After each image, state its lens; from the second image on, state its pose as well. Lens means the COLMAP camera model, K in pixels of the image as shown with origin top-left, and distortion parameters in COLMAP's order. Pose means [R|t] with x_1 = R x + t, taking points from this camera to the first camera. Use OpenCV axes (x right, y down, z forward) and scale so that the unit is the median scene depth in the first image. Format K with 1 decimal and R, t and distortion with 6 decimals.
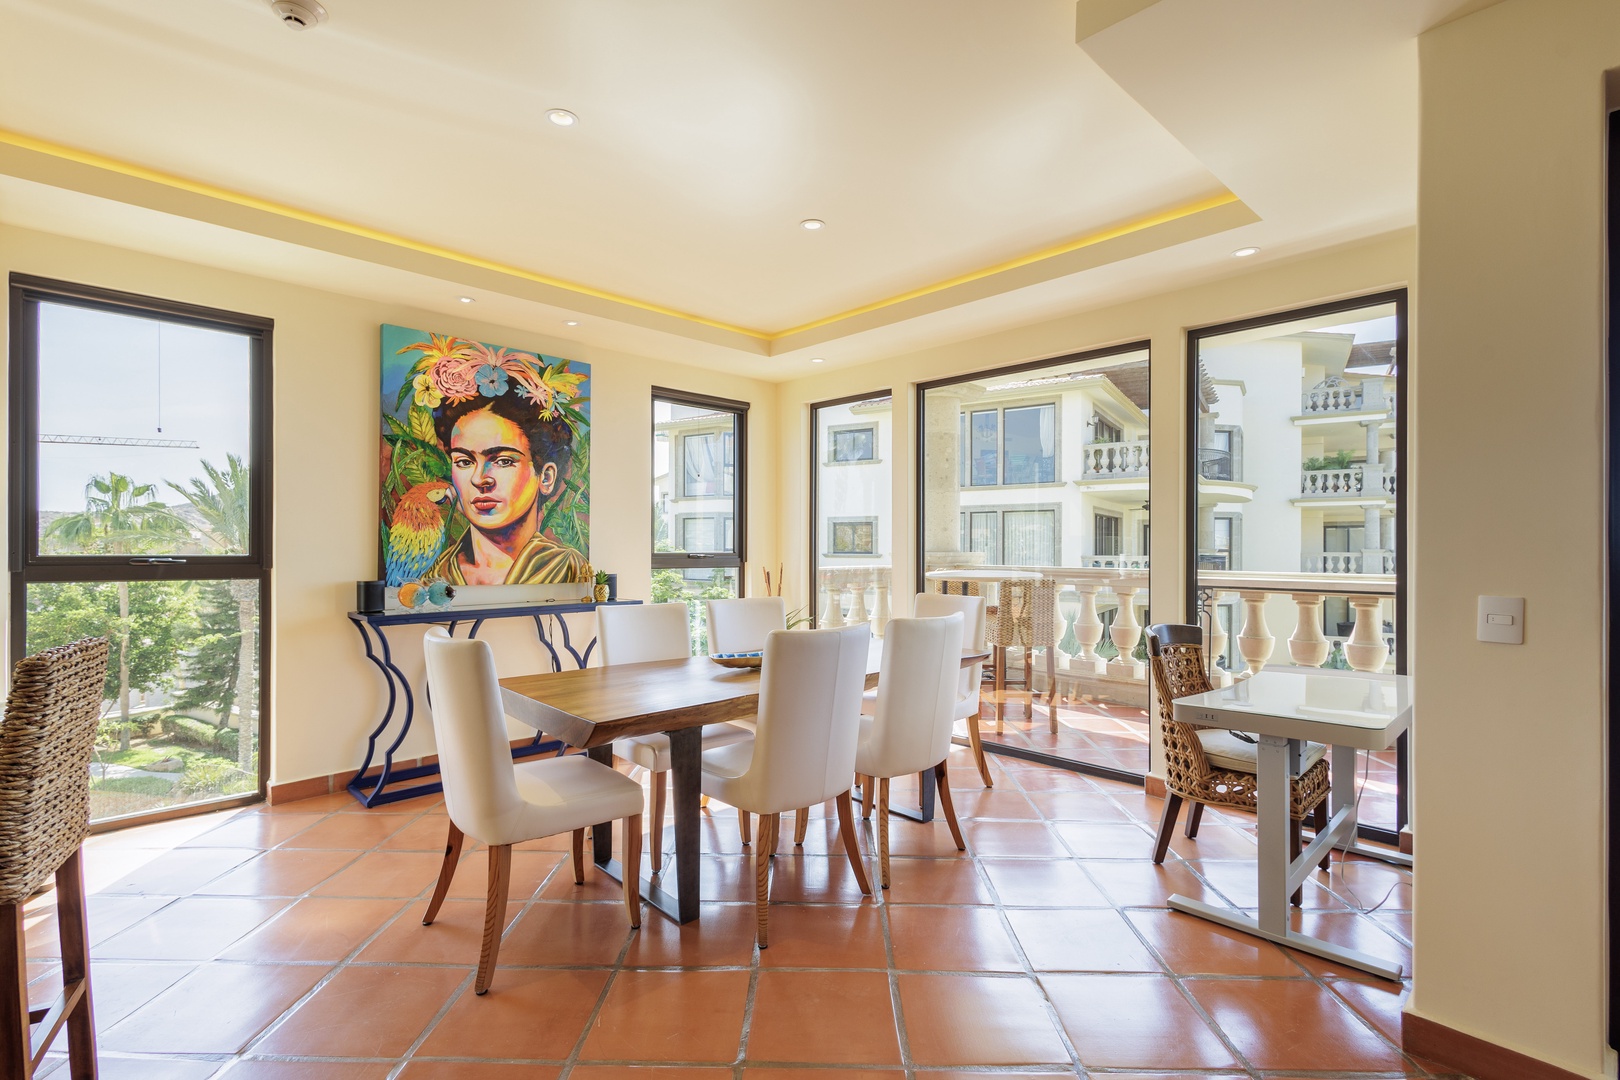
lens RADIAL K [[747.5, 0, 810.0], [0, 747.5, 540.0], [0, 0, 1]] dist [0.008950, 0.000077]
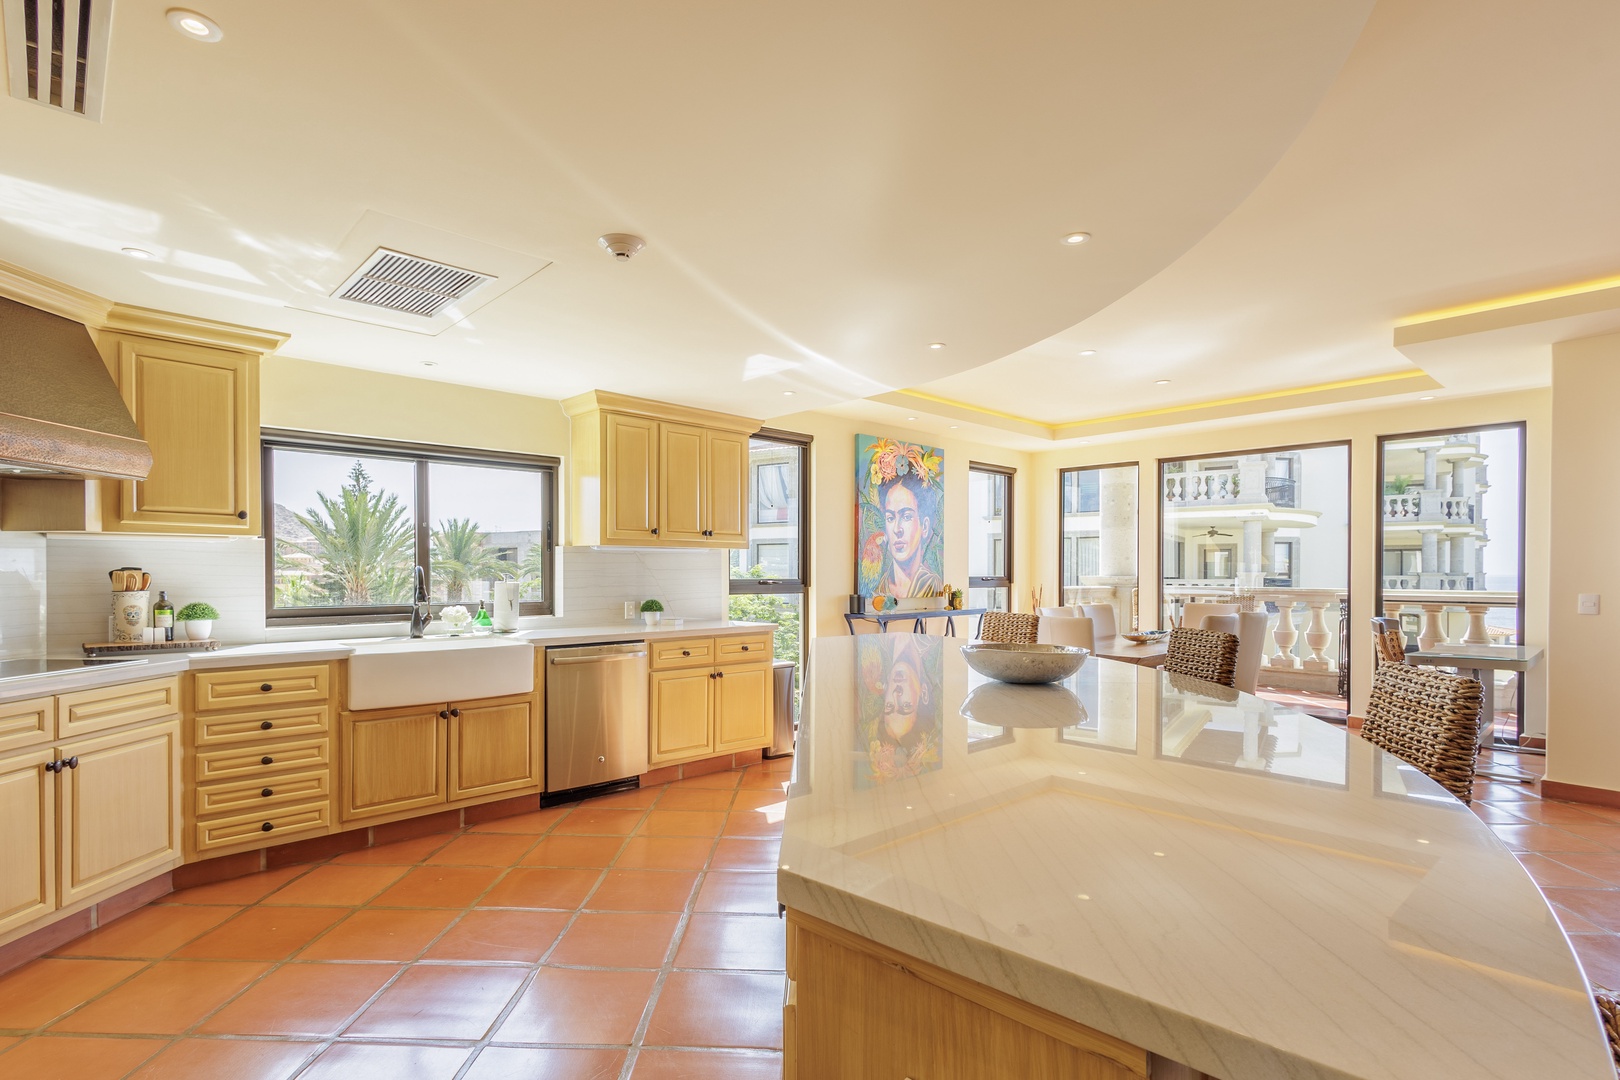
lens RADIAL K [[786.9, 0, 790.1], [0, 786.9, 569.9], [0, 0, 1]] dist [0.004977, 0.001324]
pose [[0.999709, -0.002326, -0.024029, -0.556831], [0.002509, 0.999968, 0.007560, -0.009359], [0.024011, -0.007618, 0.999683, -0.561412]]
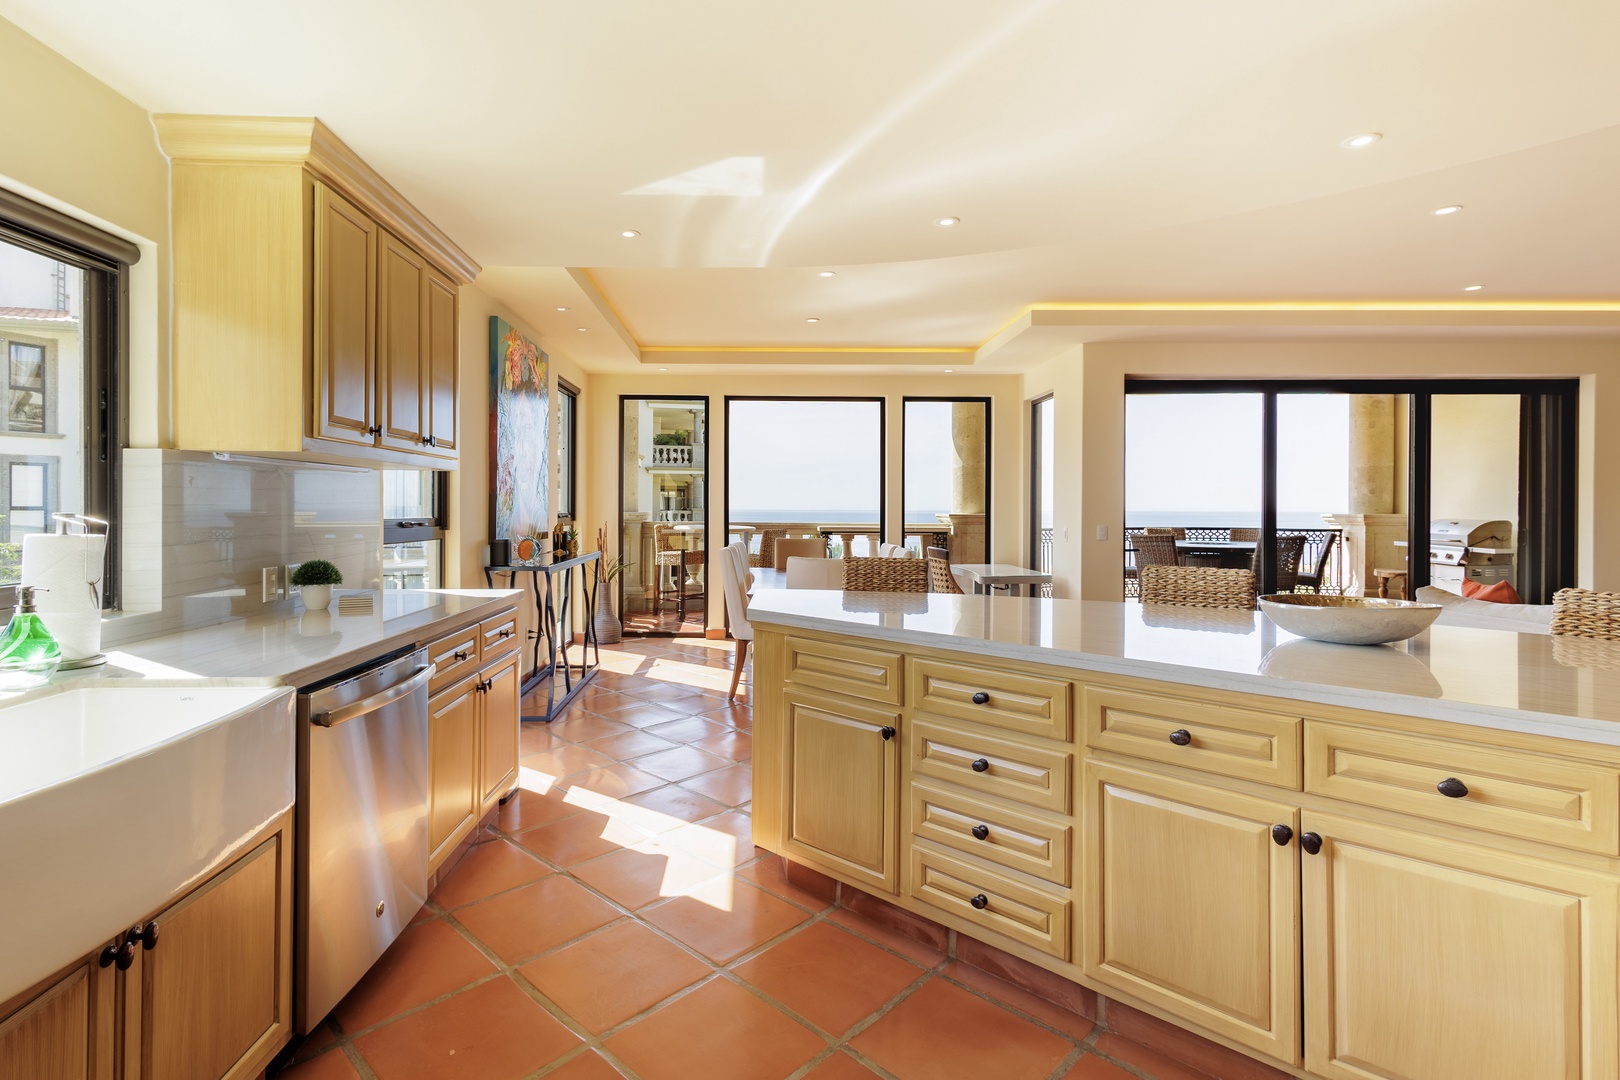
lens RADIAL K [[789.9, 0, 757.4], [0, 789.9, 506.6], [0, 0, 1]] dist [0.002926, 0.000528]
pose [[0.689188, 0.002504, 0.724579, -0.965327], [-0.010800, 0.999918, 0.006817, -0.006986], [-0.724502, -0.012524, 0.689159, -0.104756]]
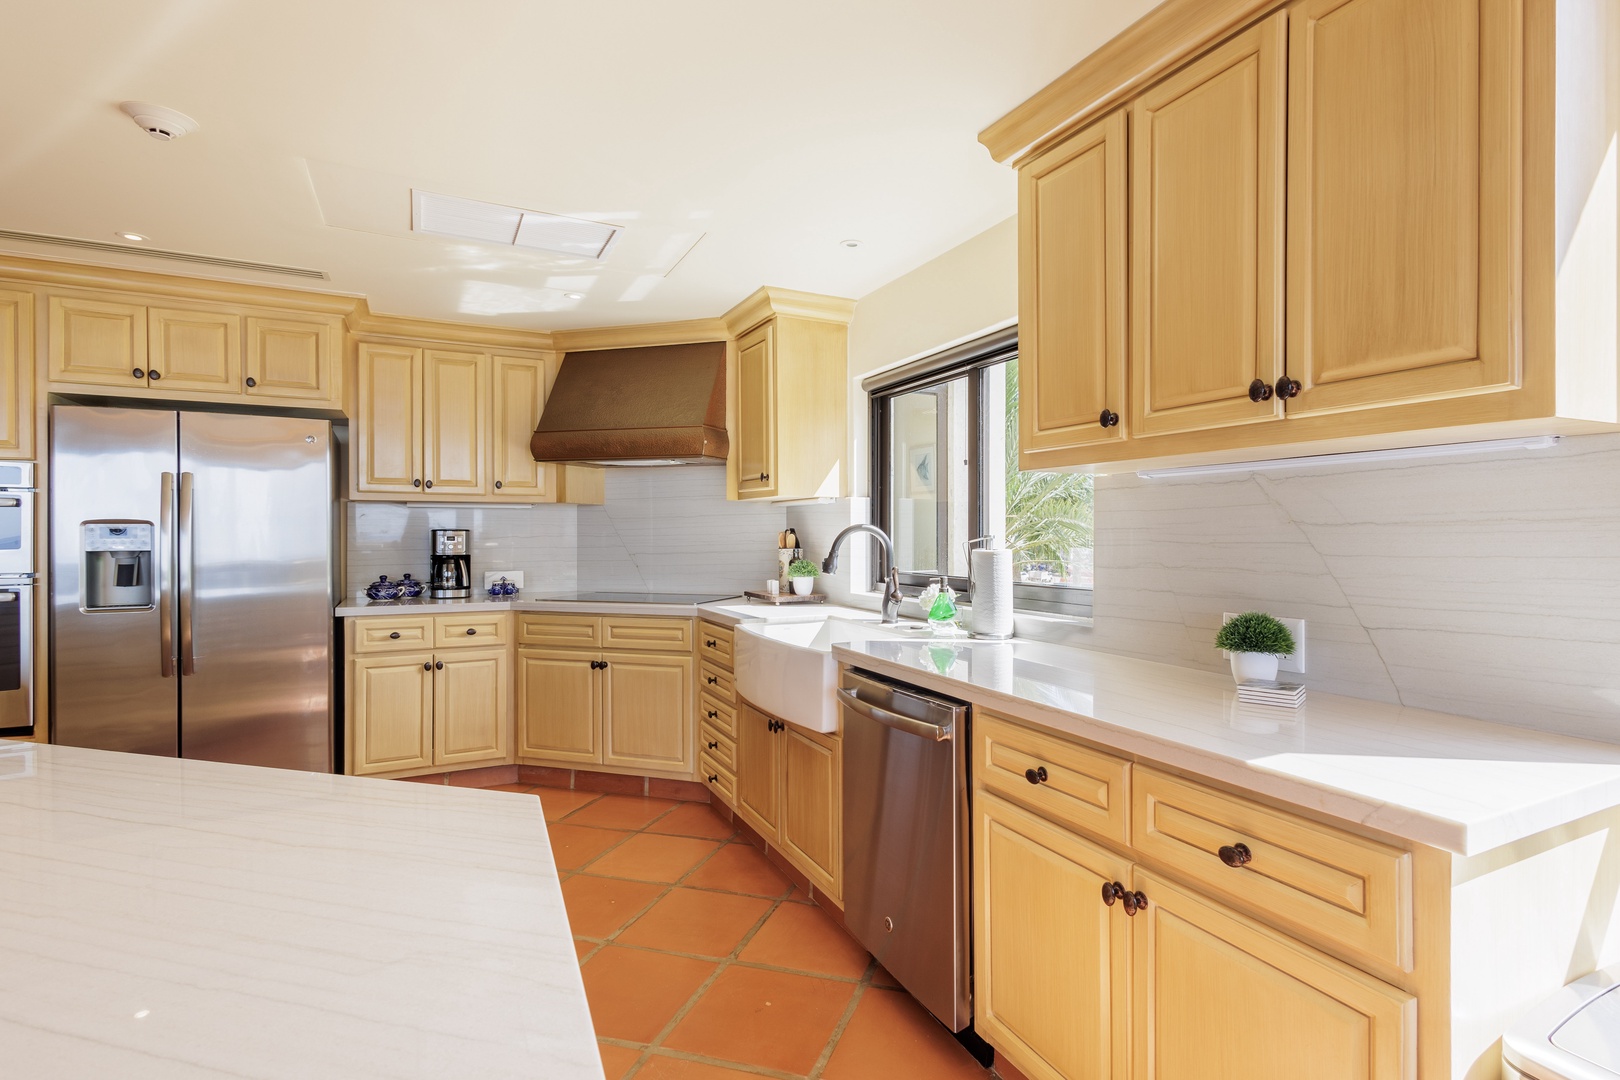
lens RADIAL K [[786.9, 0, 790.1], [0, 786.9, 569.9], [0, 0, 1]] dist [0.004977, 0.001324]
pose [[-0.295898, 0.040551, -0.954358, -0.364254], [0.007536, 0.999167, 0.040119, 0.001566], [0.955190, 0.004679, -0.295957, 0.430822]]
